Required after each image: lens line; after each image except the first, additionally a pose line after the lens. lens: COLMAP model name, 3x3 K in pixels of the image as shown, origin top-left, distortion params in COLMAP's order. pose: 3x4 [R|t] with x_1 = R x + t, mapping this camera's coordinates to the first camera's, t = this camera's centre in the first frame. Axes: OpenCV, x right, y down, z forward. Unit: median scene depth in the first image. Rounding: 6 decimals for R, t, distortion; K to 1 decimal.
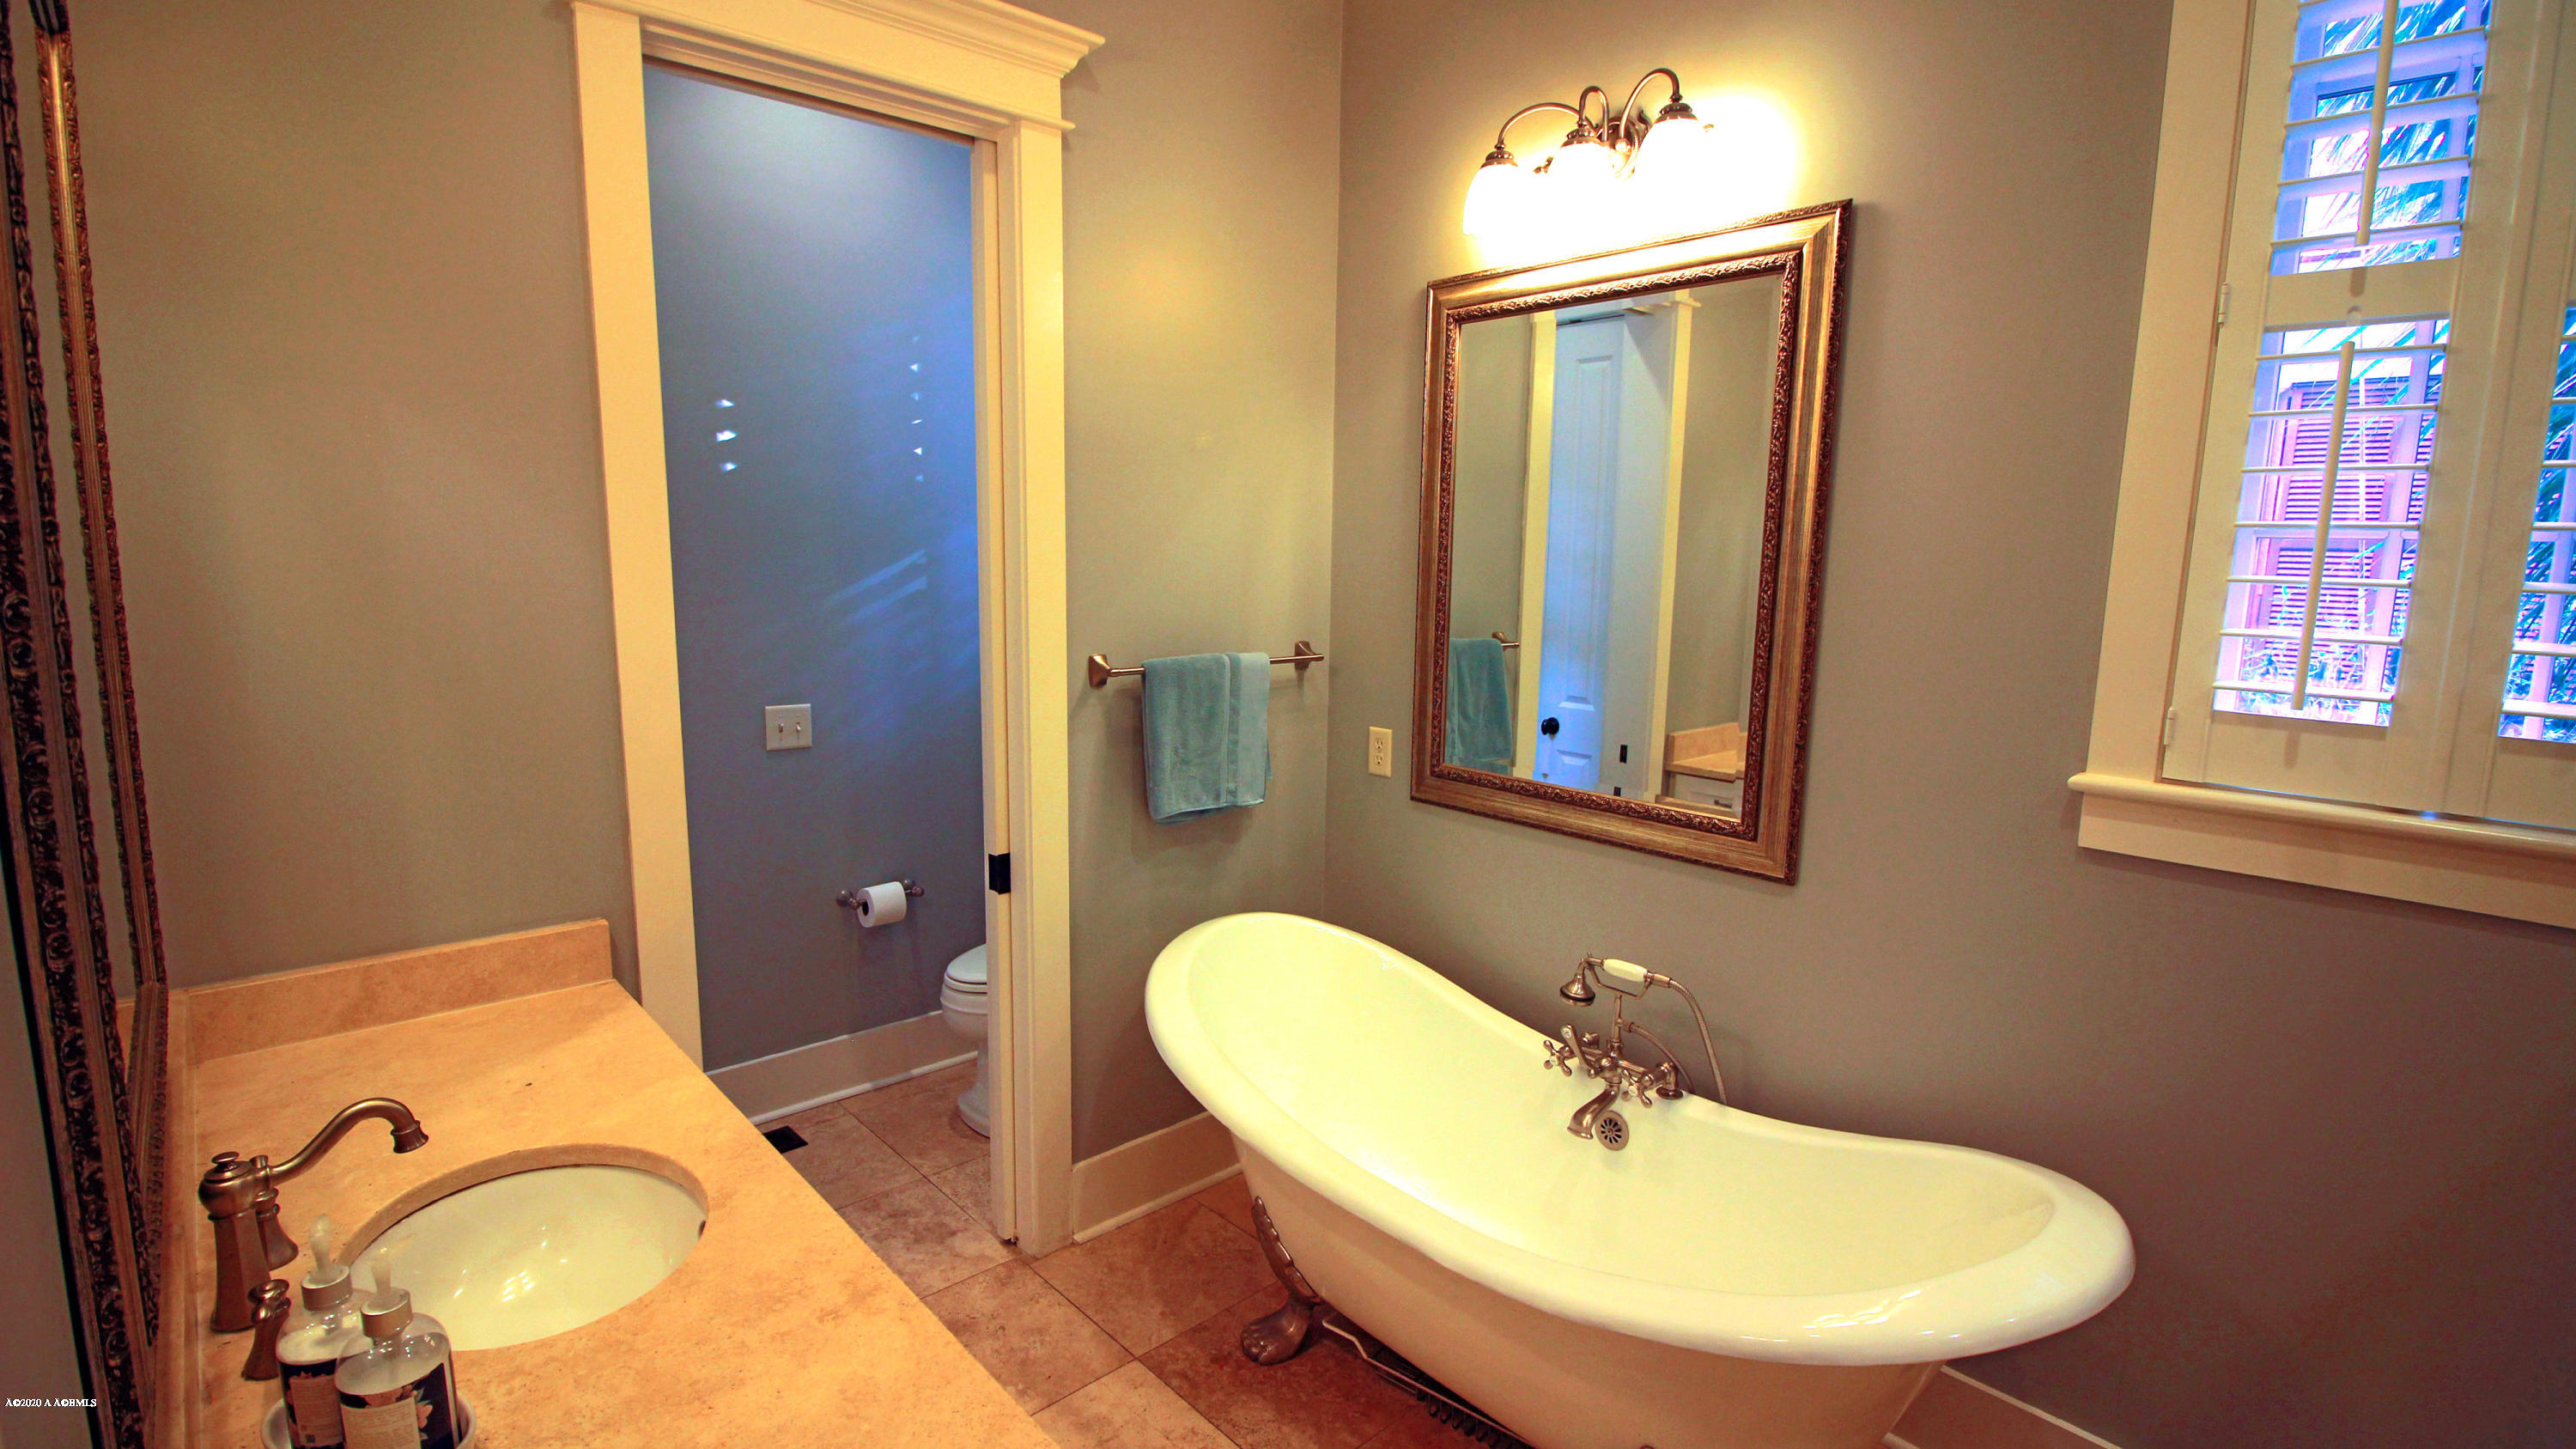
lens RADIAL K [[1192.7, 0, 1285.8], [0, 1192.7, 726.7], [0, 0, 1]] dist [0.000244, -0.014749]
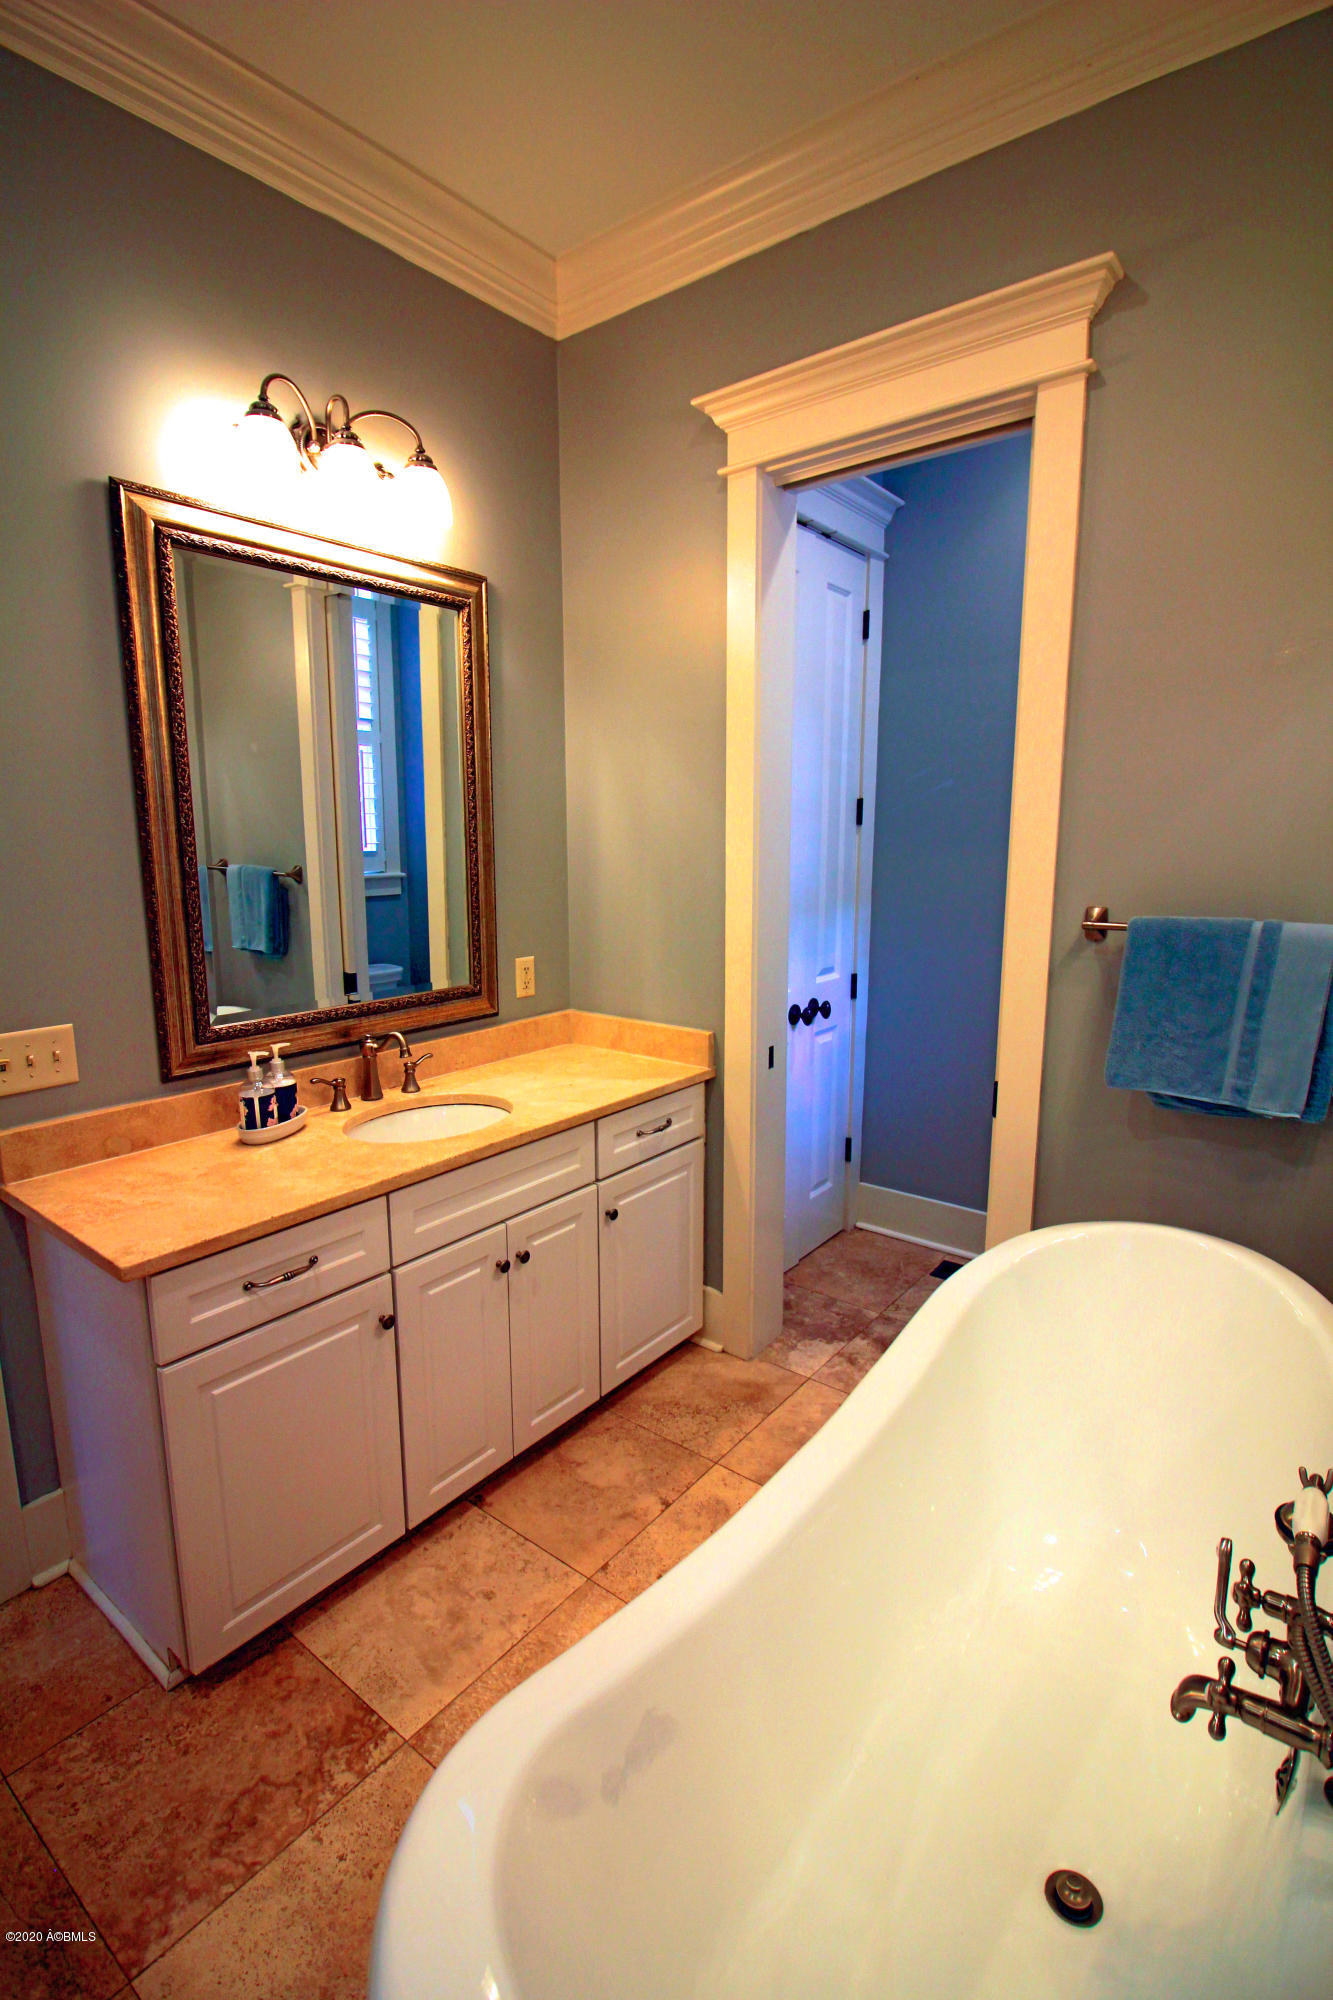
lens RADIAL K [[958.0, 0, 659.8], [0, 958.0, 992.1], [0, 0, 1]] dist [-0.017662, -0.000275]
pose [[0.149677, 0.149073, -0.977432, 0.613660], [-0.136704, 0.982194, 0.128866, -0.048480], [0.979239, 0.114331, 0.167390, 0.591895]]
